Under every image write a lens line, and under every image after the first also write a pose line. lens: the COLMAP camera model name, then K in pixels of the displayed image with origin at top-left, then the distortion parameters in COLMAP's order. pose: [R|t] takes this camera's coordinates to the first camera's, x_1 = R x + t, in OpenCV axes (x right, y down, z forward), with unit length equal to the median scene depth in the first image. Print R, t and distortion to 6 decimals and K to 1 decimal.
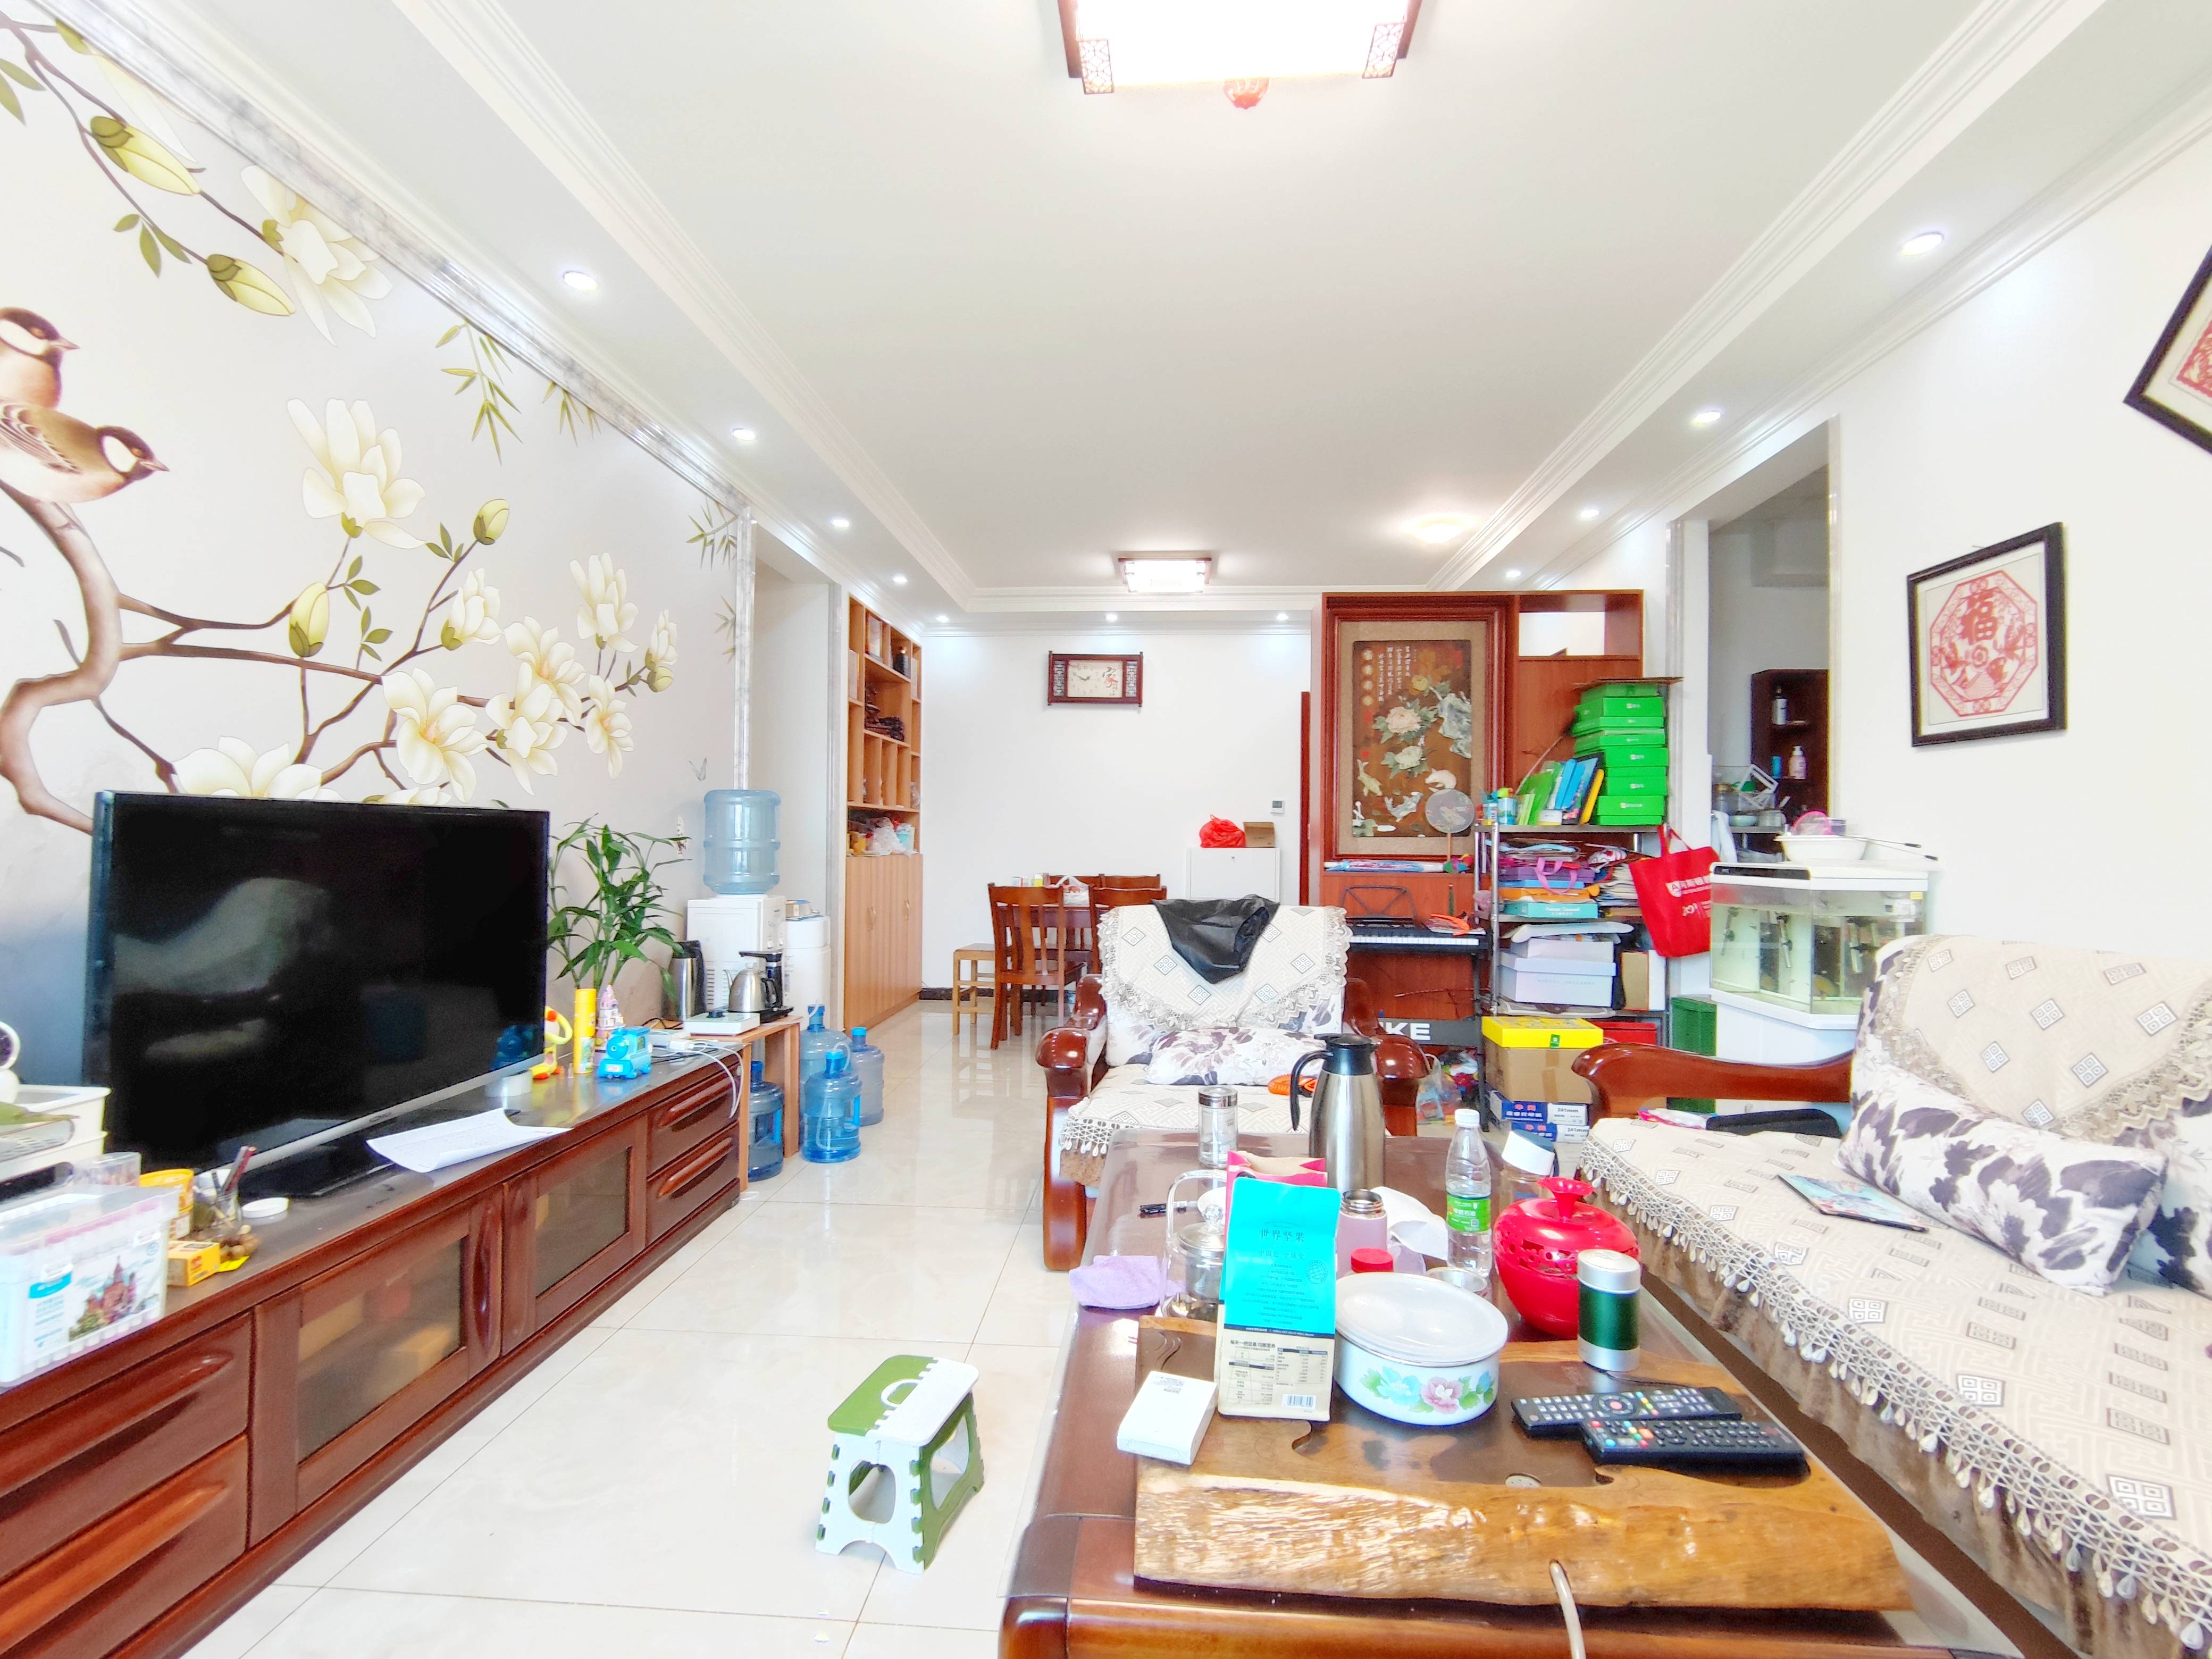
lens RADIAL K [[1016.9, 0, 1108.8], [0, 1016.9, 836.5], [0, 0, 1]] dist [0.004375, 0.000398]
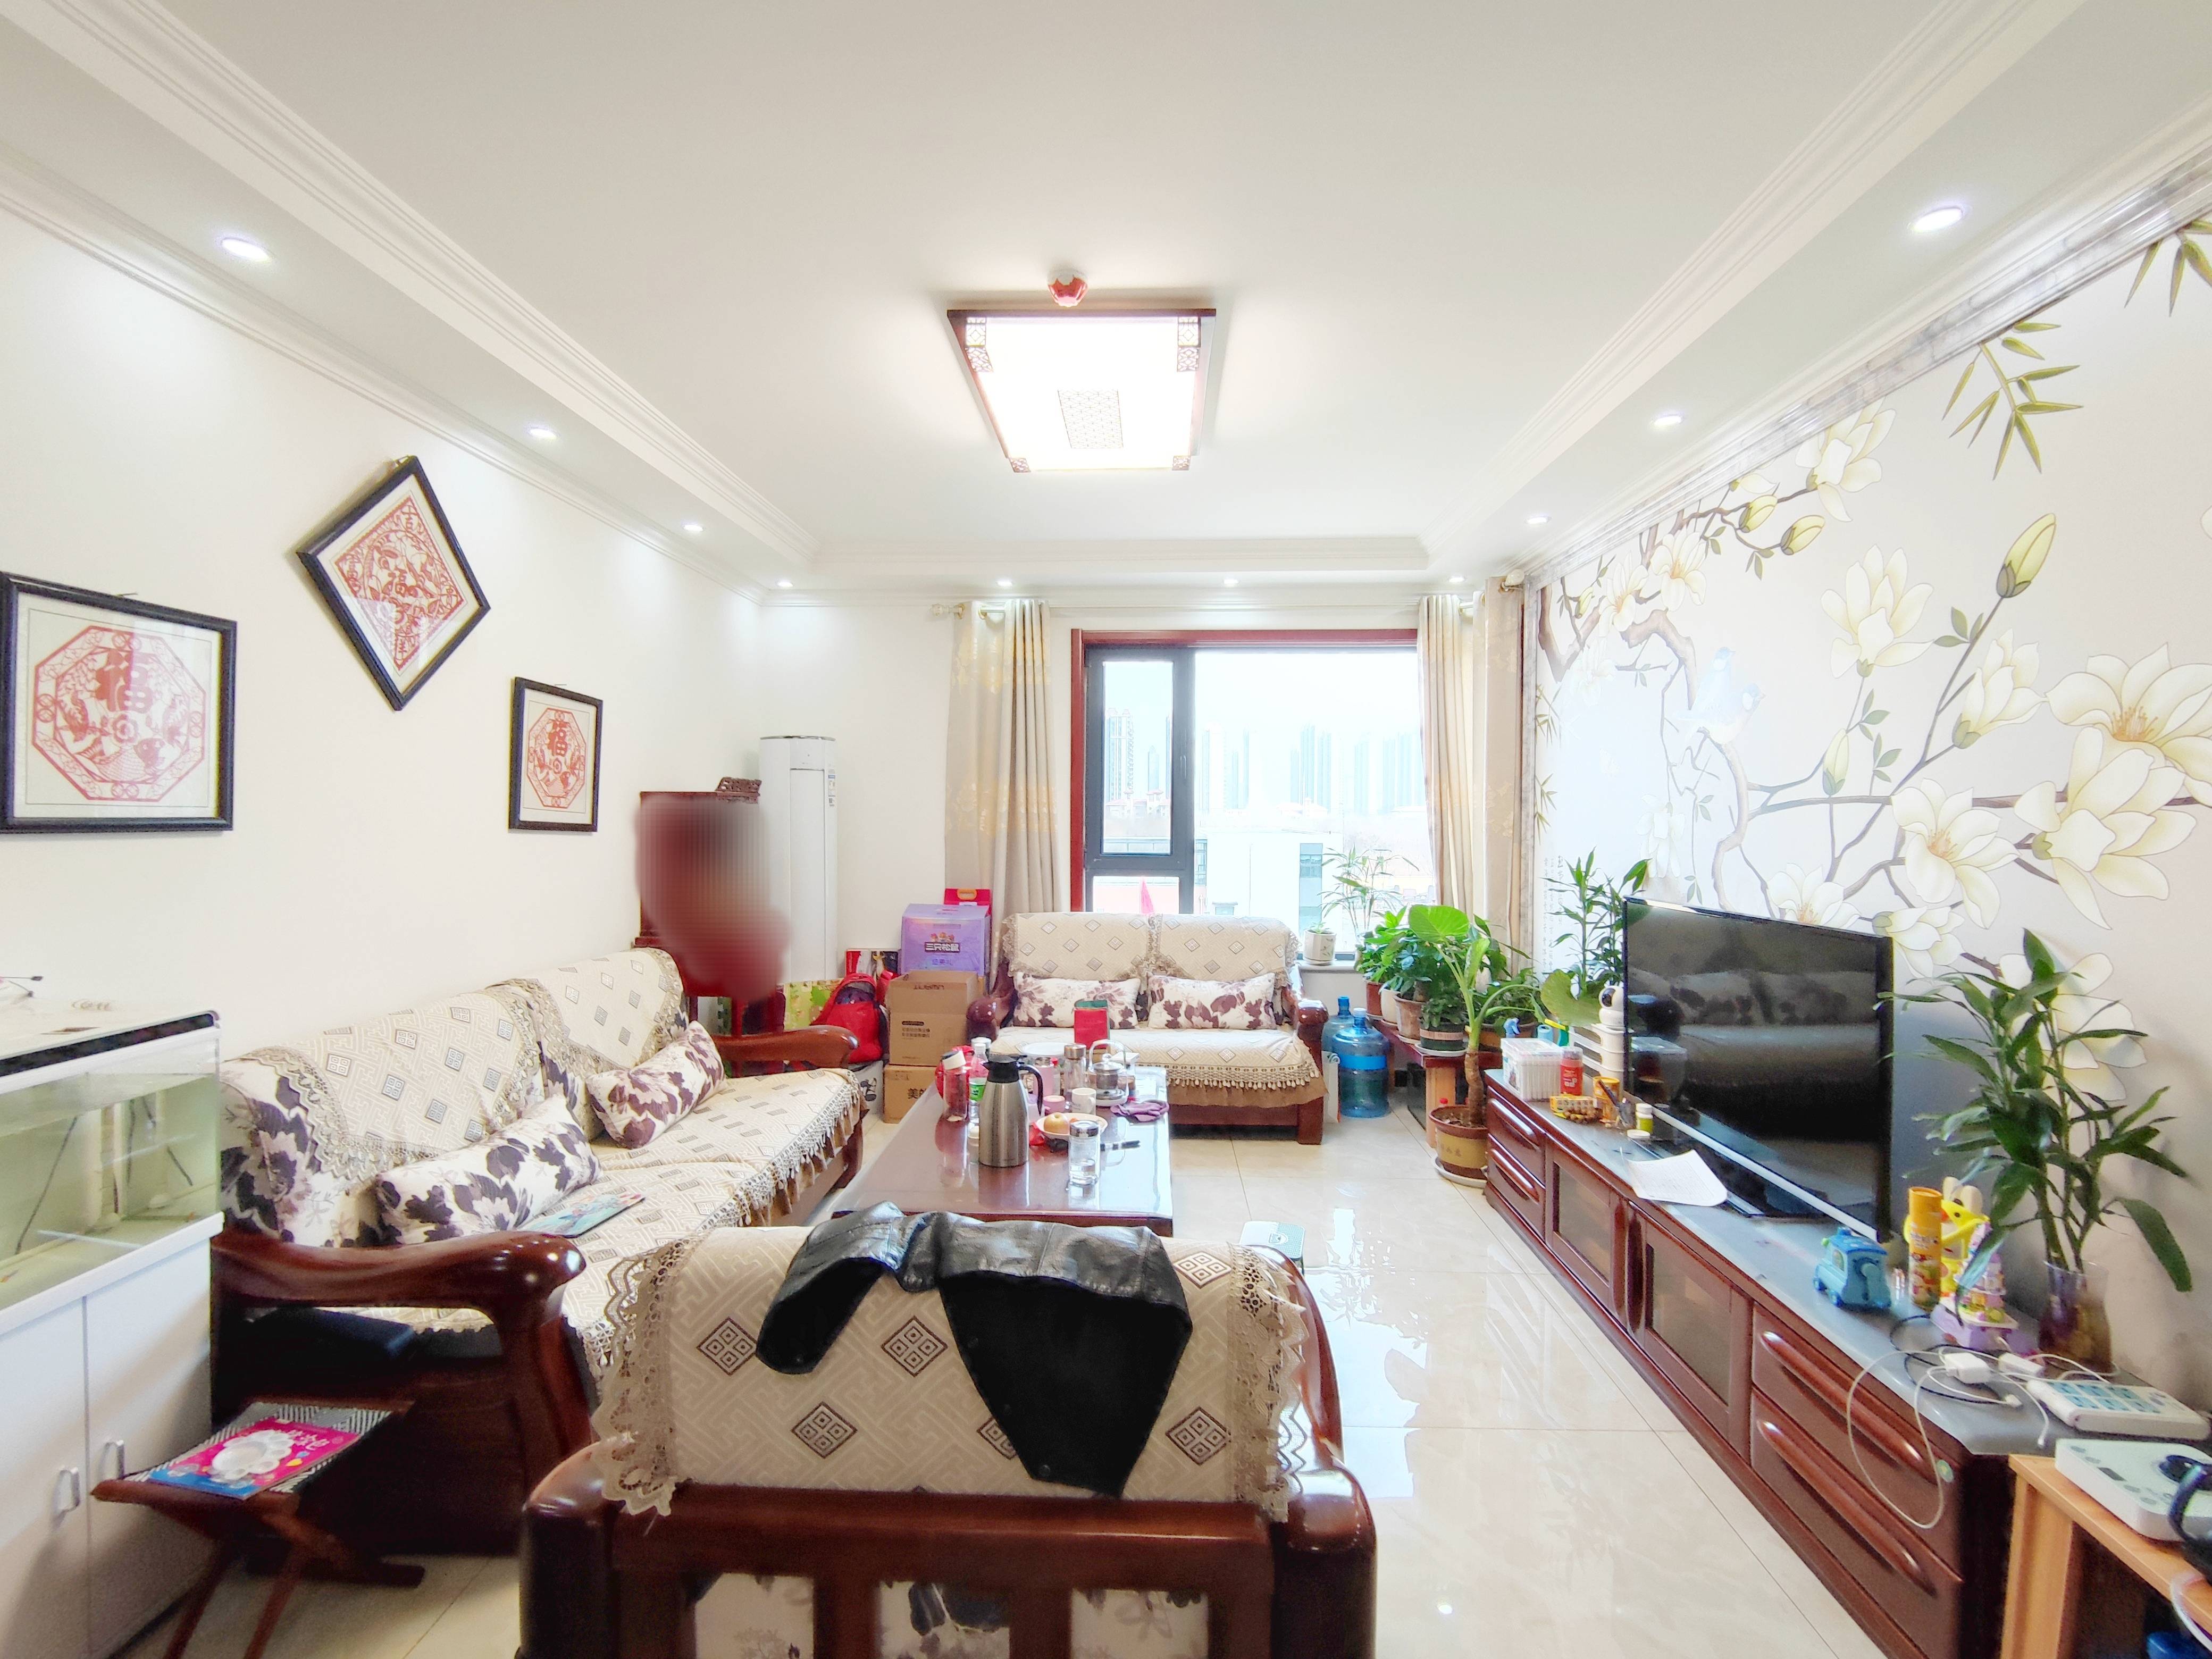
lens RADIAL K [[1016.9, 0, 1105.9], [0, 1016.9, 826.7], [0, 0, 1]] dist [0.004375, 0.000398]
pose [[-0.999550, -0.011506, -0.027699, 0.102753], [-0.011827, 0.999864, 0.011457, -0.123794], [0.027564, 0.011780, -0.999551, 1.927857]]
